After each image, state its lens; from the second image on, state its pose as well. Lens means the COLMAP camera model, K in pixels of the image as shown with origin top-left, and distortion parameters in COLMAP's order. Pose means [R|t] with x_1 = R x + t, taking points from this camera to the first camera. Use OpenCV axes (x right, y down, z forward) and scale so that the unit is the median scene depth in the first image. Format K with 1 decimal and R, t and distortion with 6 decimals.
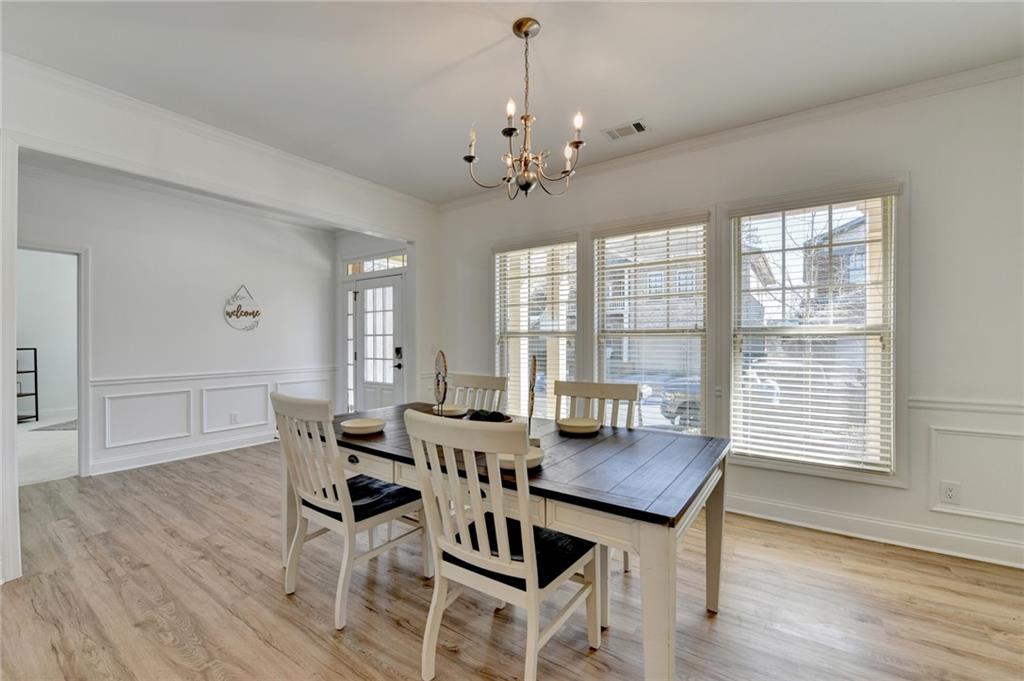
lens RADIAL K [[411.2, 0, 501.7], [0, 411.2, 343.6], [0, 0, 1]] dist [-0.017293, -0.000681]
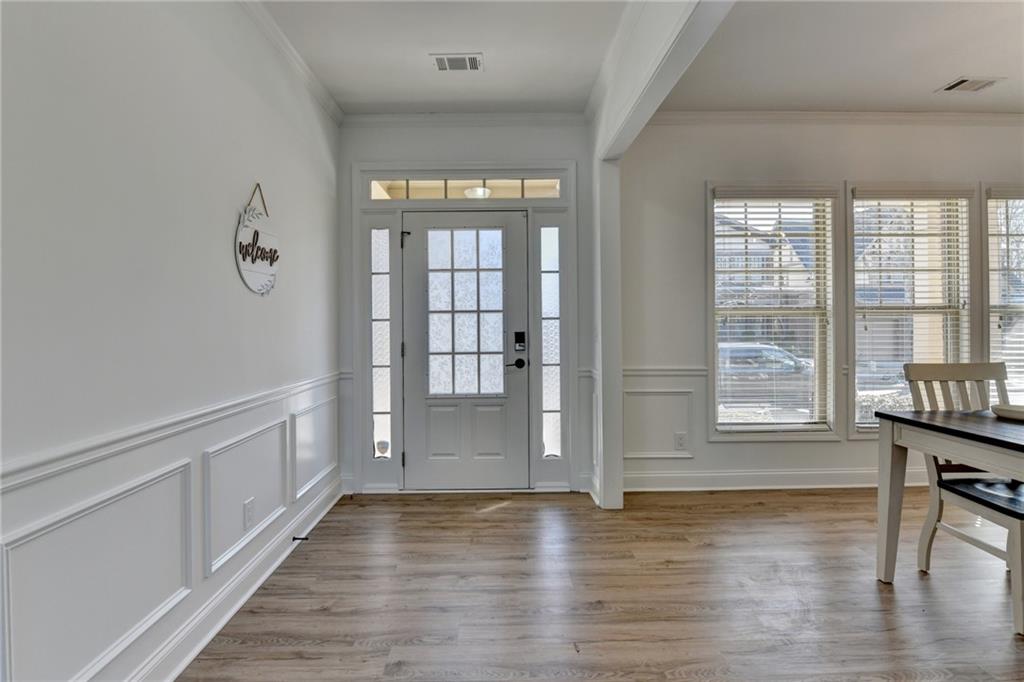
lens RADIAL K [[465.5, 0, 507.3], [0, 465.5, 328.8], [0, 0, 1]] dist [-0.023131, -0.000261]
pose [[0.814230, -0.012006, 0.580418, -0.899124], [0.014394, 0.999896, 0.000492, 0.005996], [-0.580364, 0.007954, 0.814319, 0.625886]]
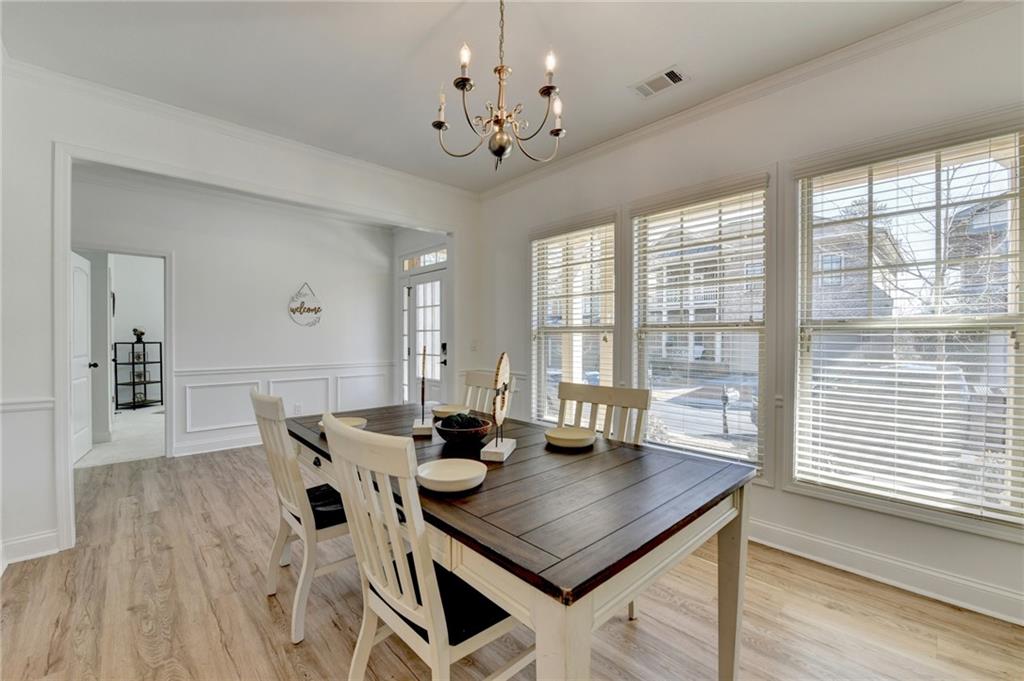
lens RADIAL K [[410.7, 0, 523.8], [0, 410.7, 343.5], [0, 0, 1]] dist [-0.018483, -0.000603]
pose [[0.981670, 0.007078, -0.190459, 0.162615], [-0.005965, 0.999962, 0.006419, 0.003694], [0.190497, -0.005165, 0.981674, 0.109916]]
